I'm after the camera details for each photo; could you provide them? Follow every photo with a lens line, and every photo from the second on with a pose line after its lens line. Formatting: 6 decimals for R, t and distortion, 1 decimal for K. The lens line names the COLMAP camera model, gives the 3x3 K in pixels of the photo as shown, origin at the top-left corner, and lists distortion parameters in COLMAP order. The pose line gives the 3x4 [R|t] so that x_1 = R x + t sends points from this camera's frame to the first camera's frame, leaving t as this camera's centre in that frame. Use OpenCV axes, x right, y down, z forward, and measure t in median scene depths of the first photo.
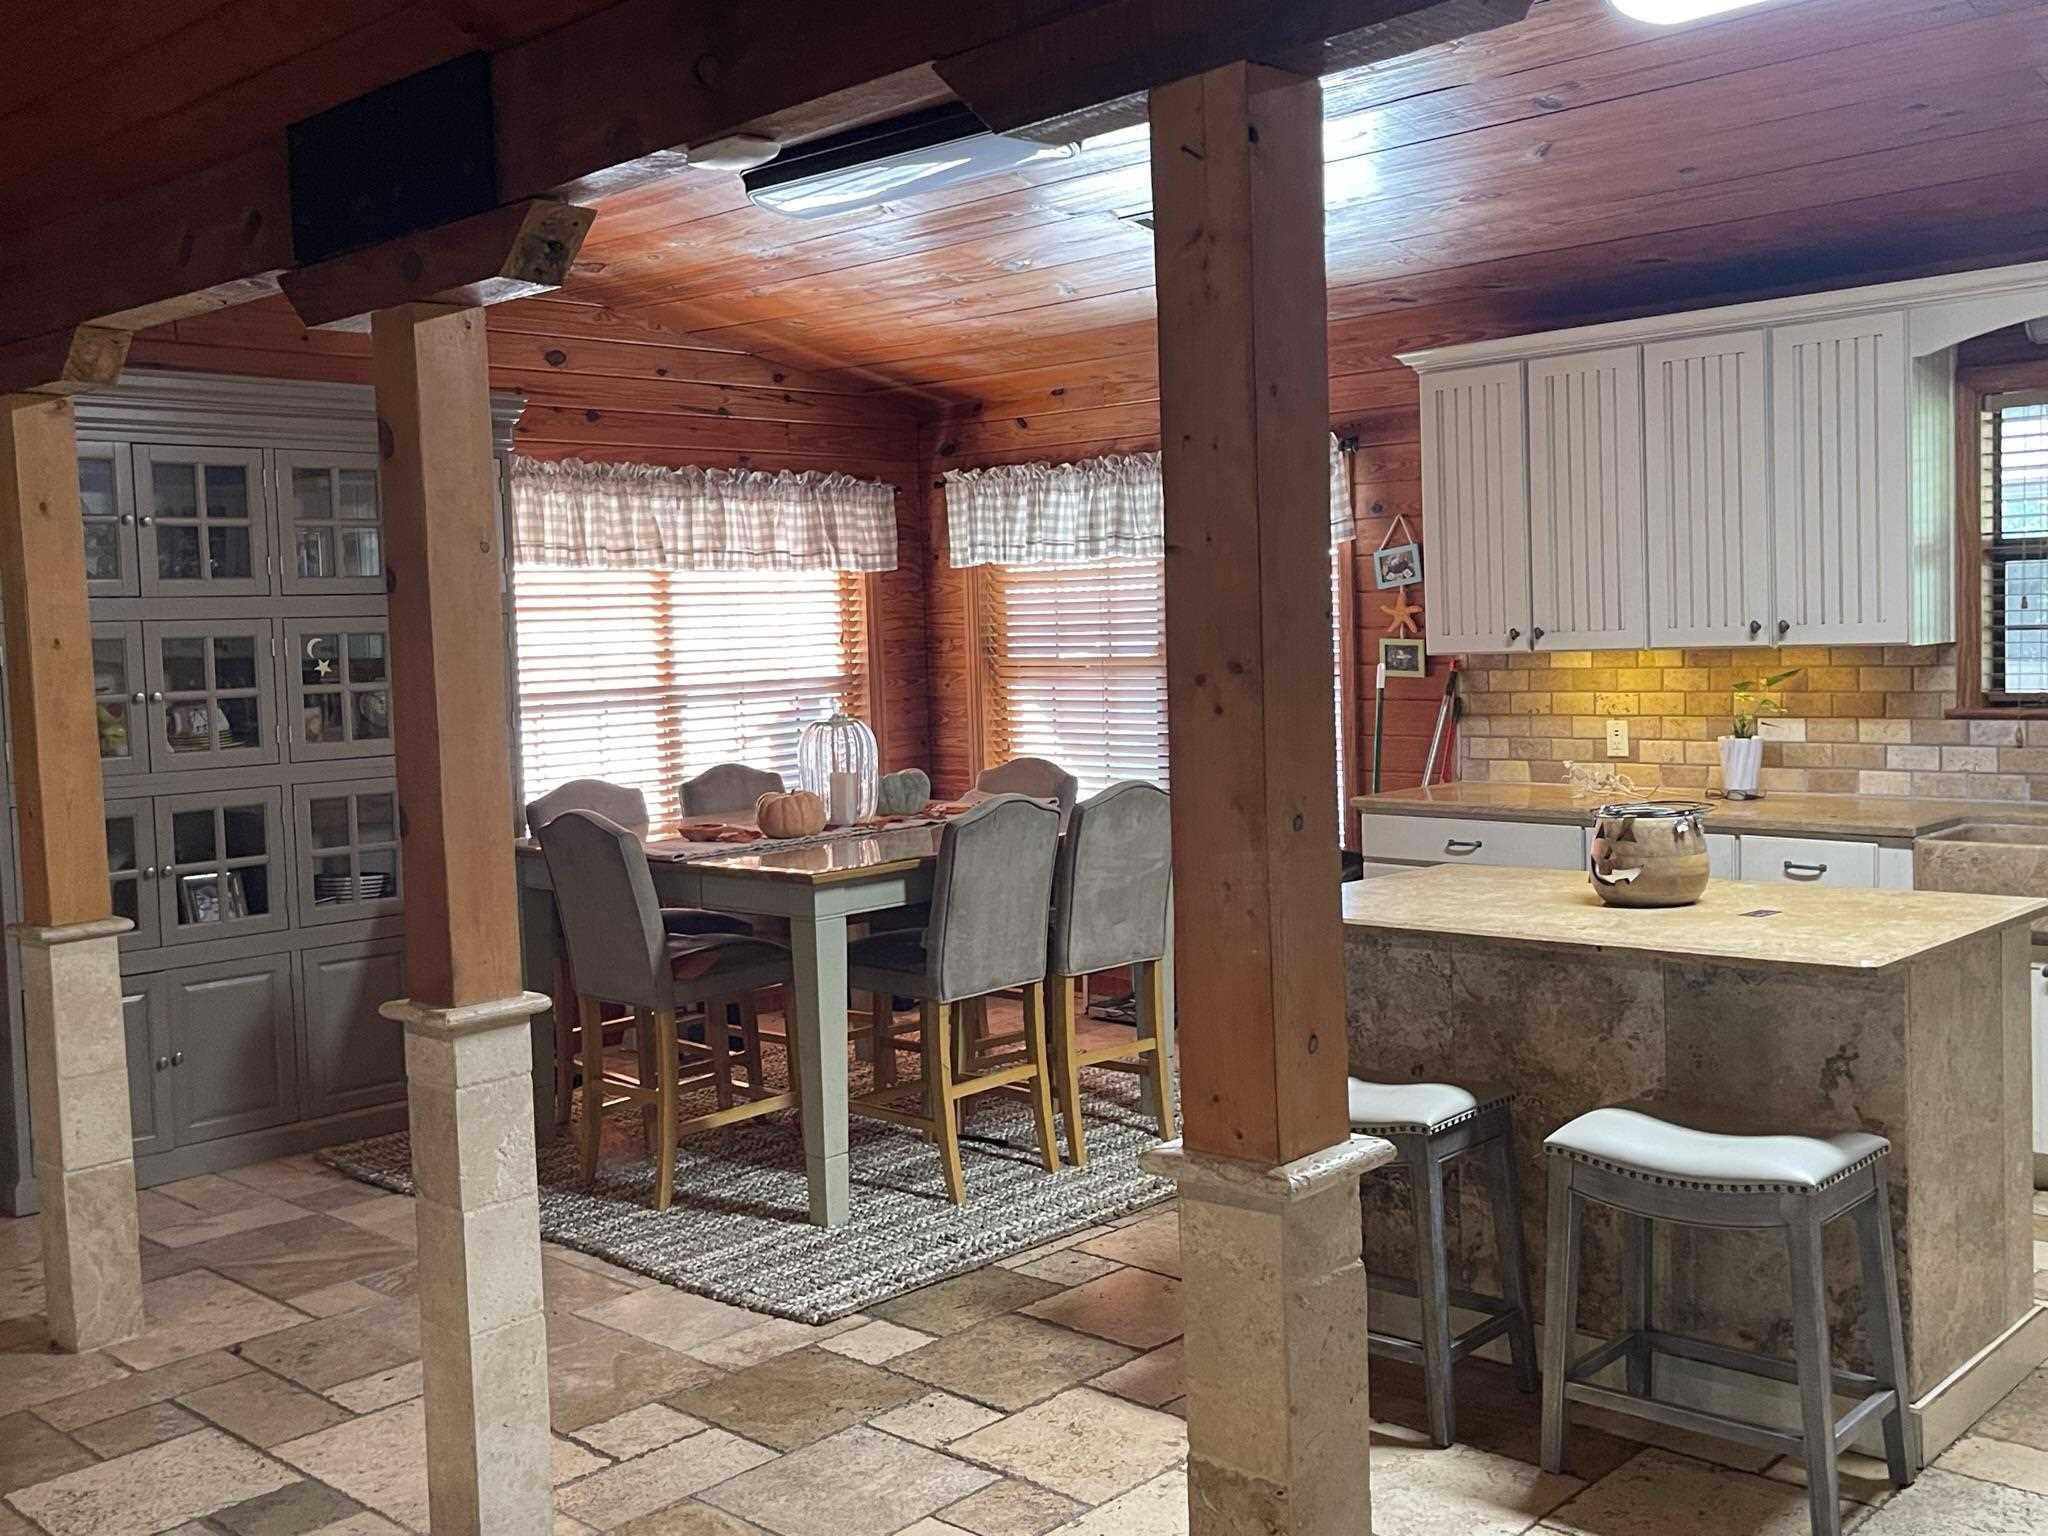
lens RADIAL K [[1951.5, 0, 1022.4], [0, 1951.5, 762.1], [0, 0, 1]] dist [0.003411, 0.000000]
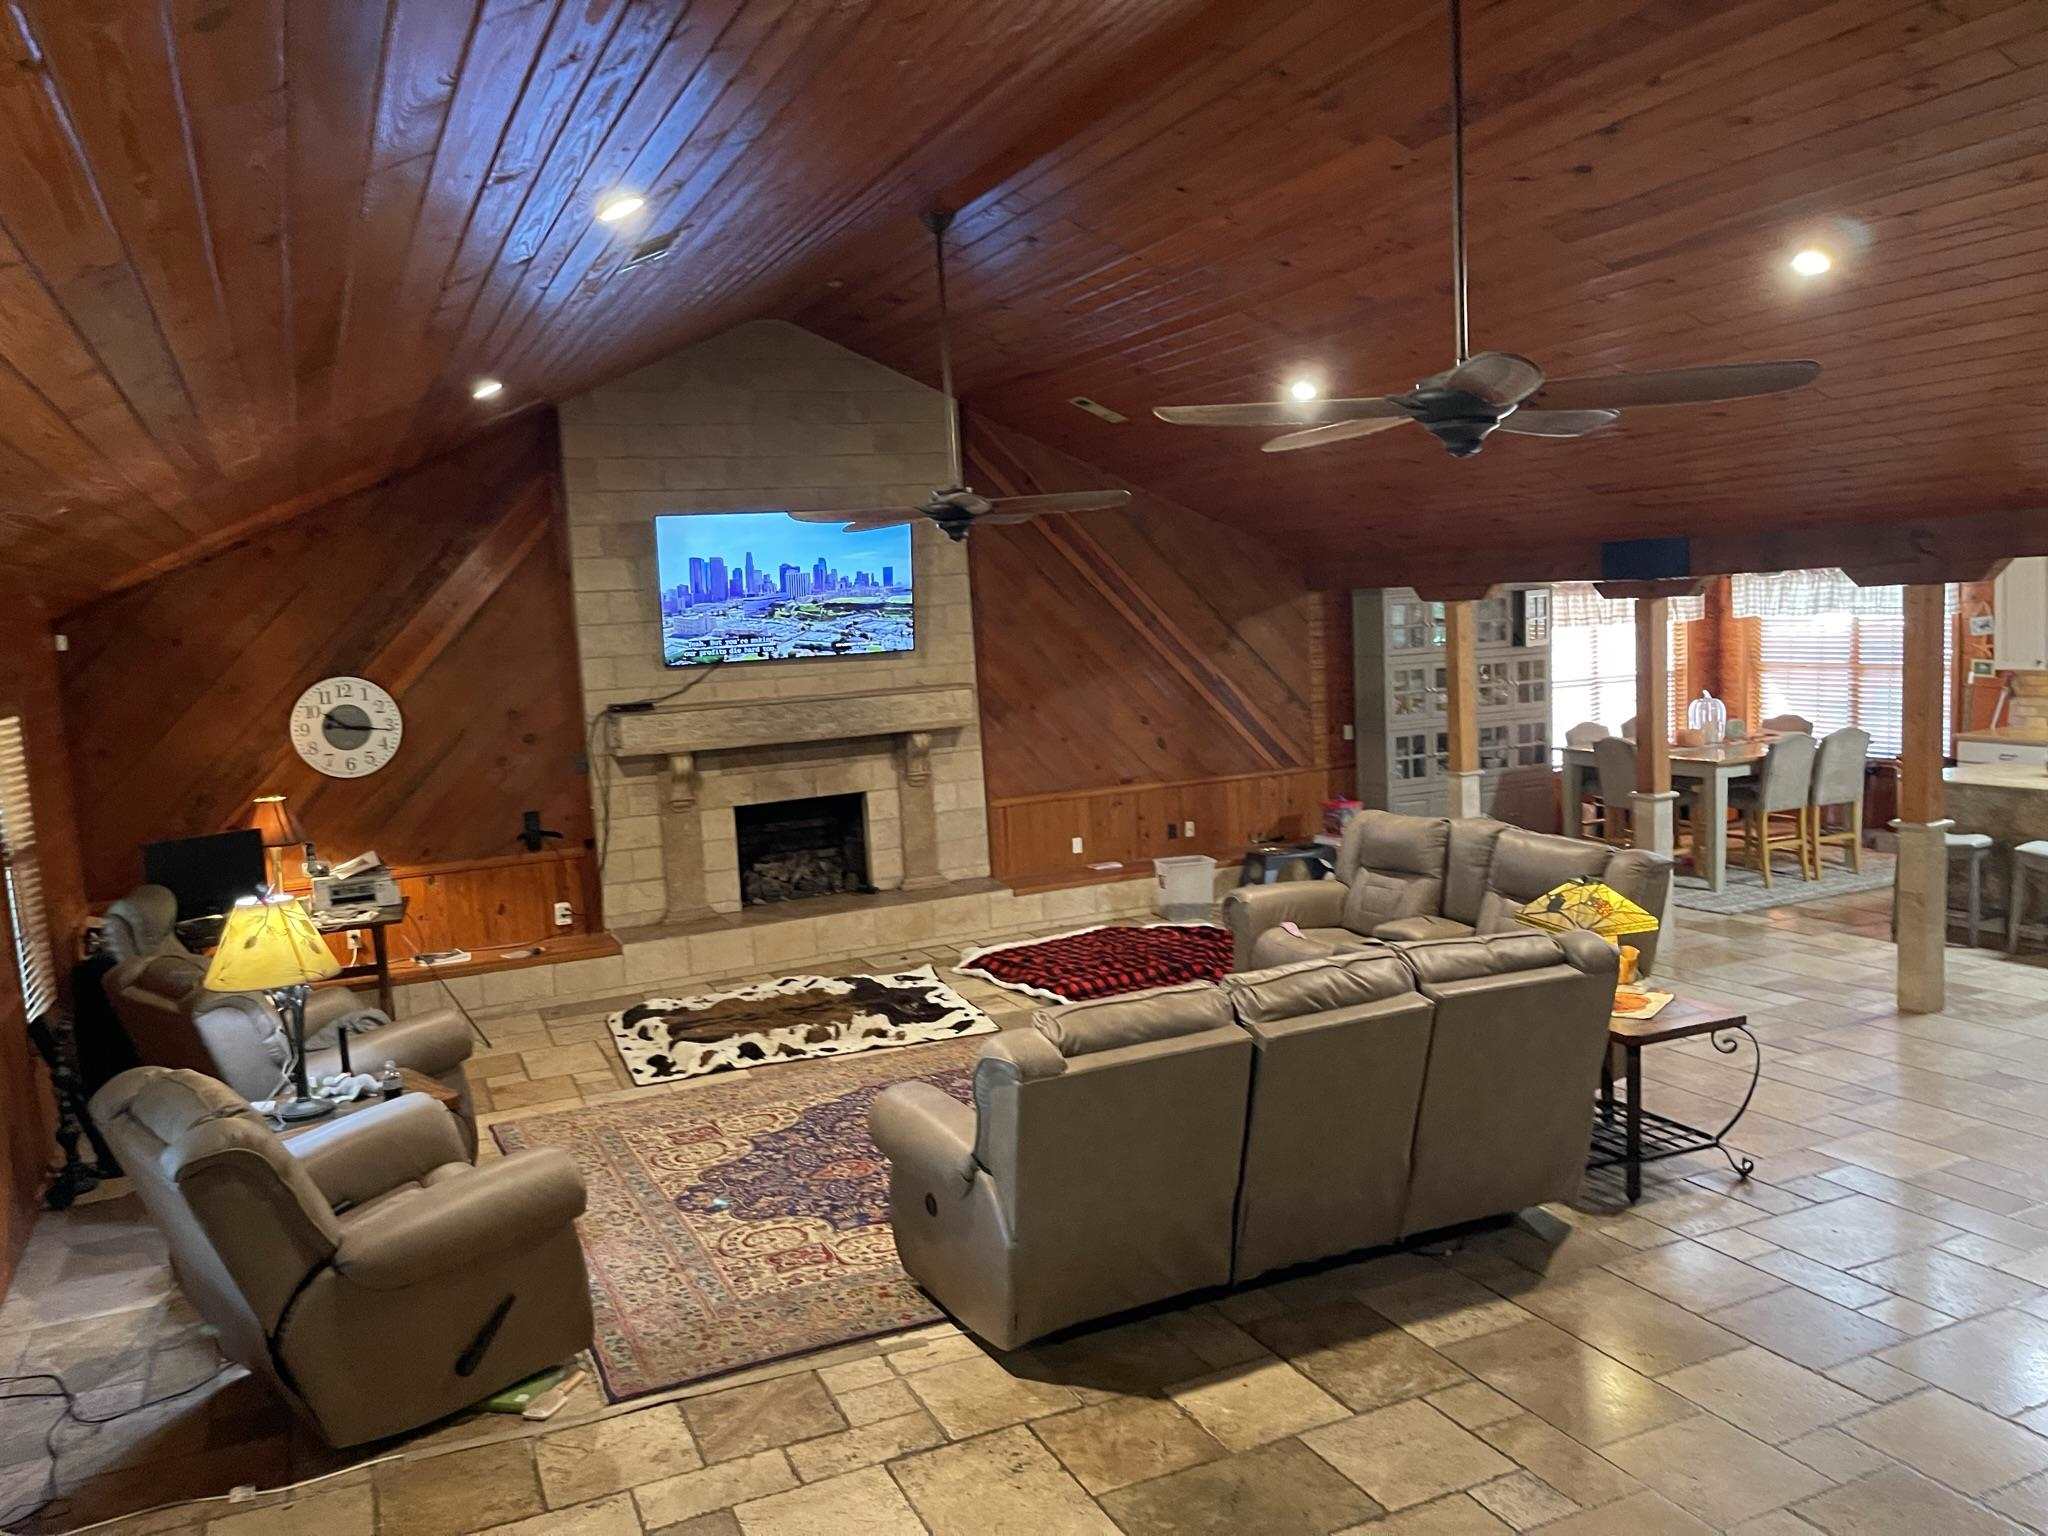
lens RADIAL K [[1547.2, 0, 1022.5], [0, 1547.2, 778.5], [0, 0, 1]] dist [0.072146, -0.094740]
pose [[0.930493, 0.025472, -0.365422, -0.188683], [-0.003009, 0.998077, 0.061909, -0.044464], [0.366296, -0.056506, 0.928781, -1.211483]]
